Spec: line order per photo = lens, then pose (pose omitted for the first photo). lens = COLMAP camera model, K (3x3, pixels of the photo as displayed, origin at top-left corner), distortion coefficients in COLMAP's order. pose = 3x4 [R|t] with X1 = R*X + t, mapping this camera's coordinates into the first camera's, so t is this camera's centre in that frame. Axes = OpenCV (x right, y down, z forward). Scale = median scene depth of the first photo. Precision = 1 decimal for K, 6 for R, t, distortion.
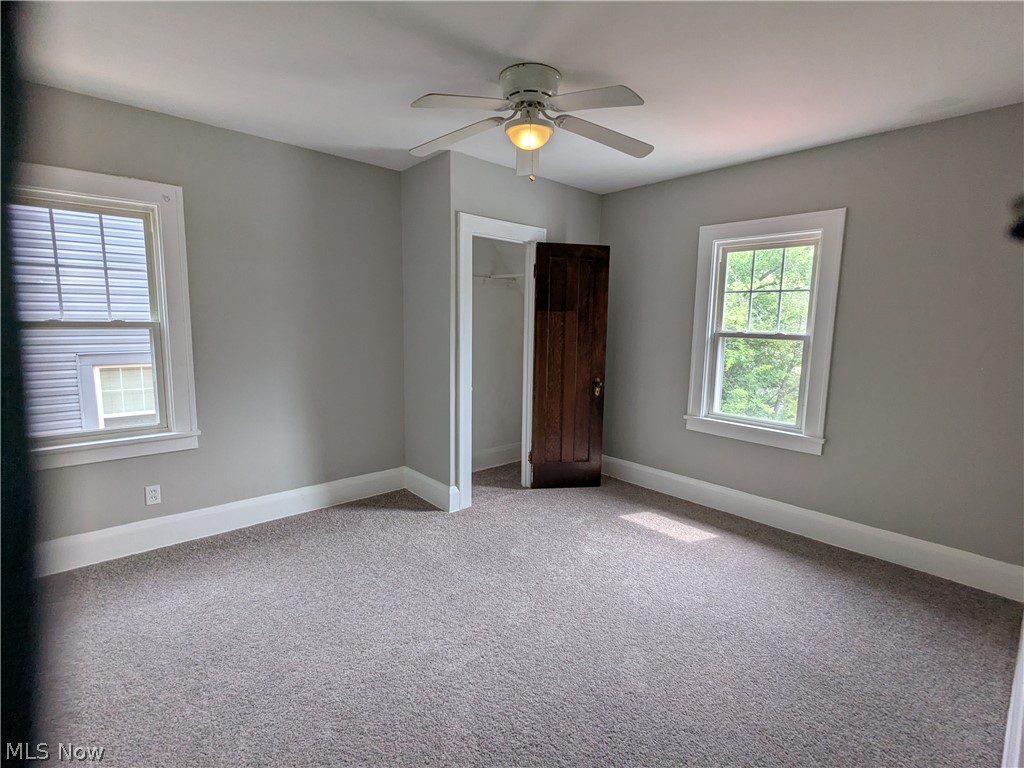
lens RADIAL K [[483.1, 0, 512.0], [0, 483.1, 384.0], [0, 0, 1]] dist [0.000474, 0.000317]
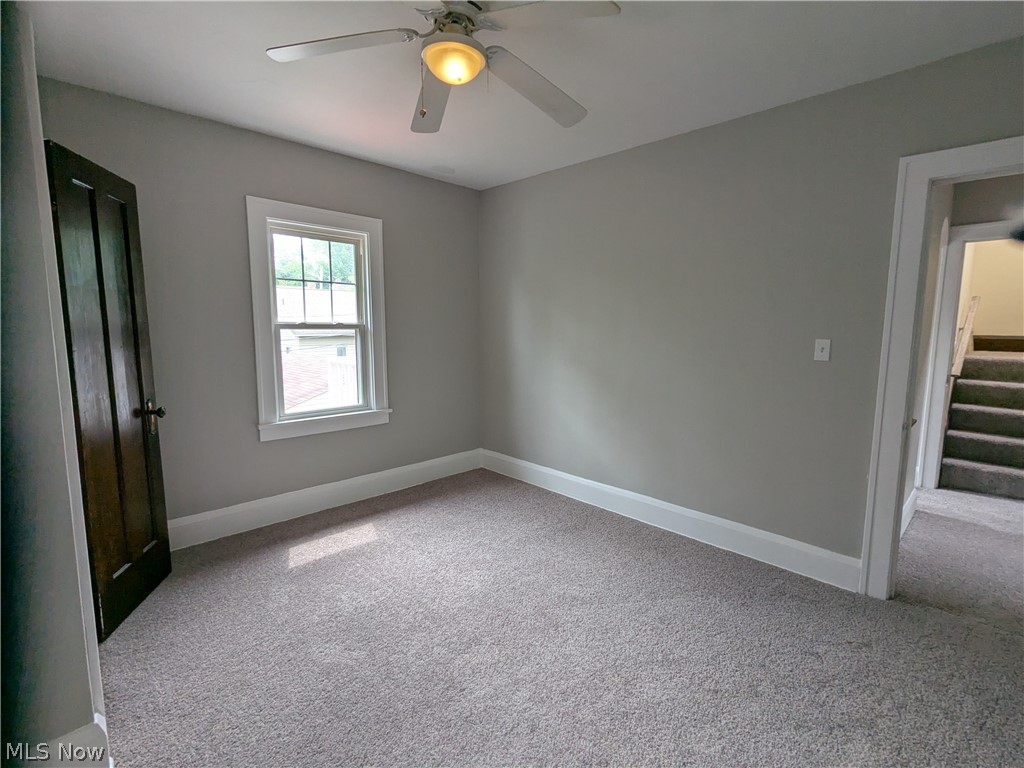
lens RADIAL K [[483.1, 0, 512.0], [0, 483.1, 384.0], [0, 0, 1]] dist [0.000474, 0.000317]
pose [[-0.047426, -0.137538, 0.989360, -0.518617], [0.125680, 0.981782, 0.142509, -0.075043], [-0.990937, 0.131102, -0.029277, 0.657345]]
